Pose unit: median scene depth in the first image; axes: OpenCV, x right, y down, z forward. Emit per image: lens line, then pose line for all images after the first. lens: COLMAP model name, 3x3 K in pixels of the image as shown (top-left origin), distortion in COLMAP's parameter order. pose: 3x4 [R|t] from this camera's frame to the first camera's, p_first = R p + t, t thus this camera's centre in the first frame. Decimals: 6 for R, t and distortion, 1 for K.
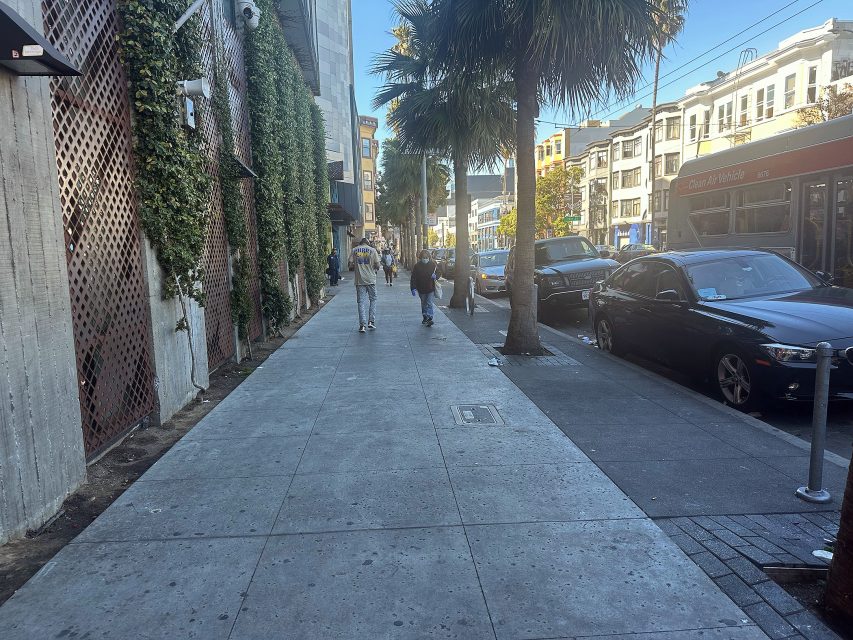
lens RADIAL K [[585.7, 0, 426.5], [0, 585.7, 320.0], [0, 0, 1]] dist [-0.006929, -0.004181]
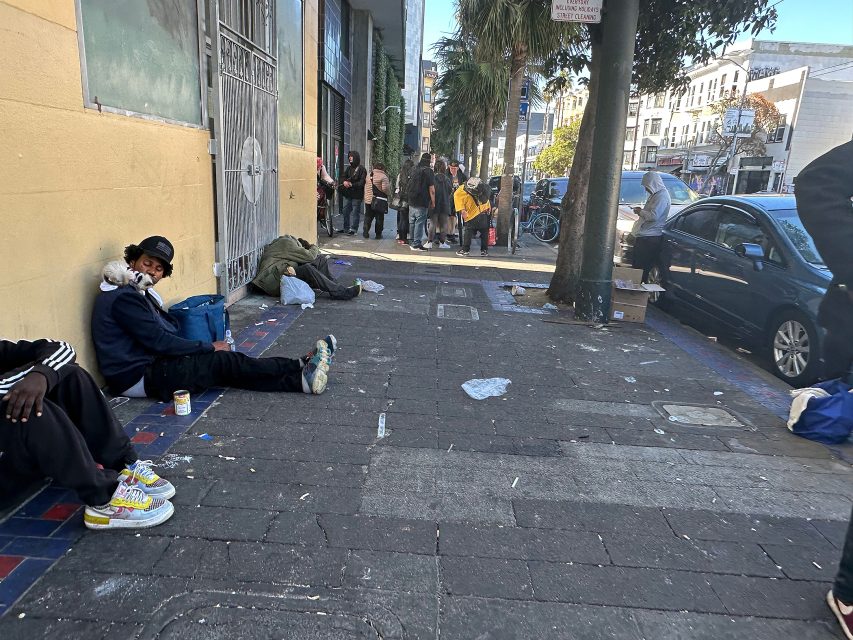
lens RADIAL K [[585.7, 0, 426.5], [0, 585.7, 320.0], [0, 0, 1]] dist [-0.006929, -0.004181]
pose [[0.993625, 0.089415, -0.068656, 0.026775], [-0.080339, 0.988877, 0.125170, 0.033651], [0.079084, -0.118856, 0.989757, -0.322263]]
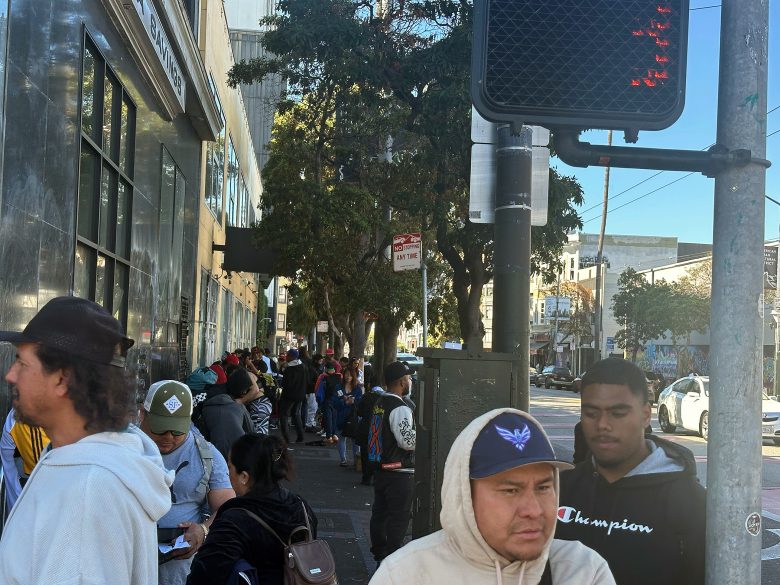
lens RADIAL K [[1091.4, 0, 399.7], [0, 1091.4, 307.7], [0, 0, 1]] dist [0.145600, -0.019912]
pose [[0.997978, 0.060066, 0.020791, 0.081246], [-0.055961, 0.985410, -0.160732, 0.110917], [-0.030142, 0.159243, 0.986779, -1.053772]]
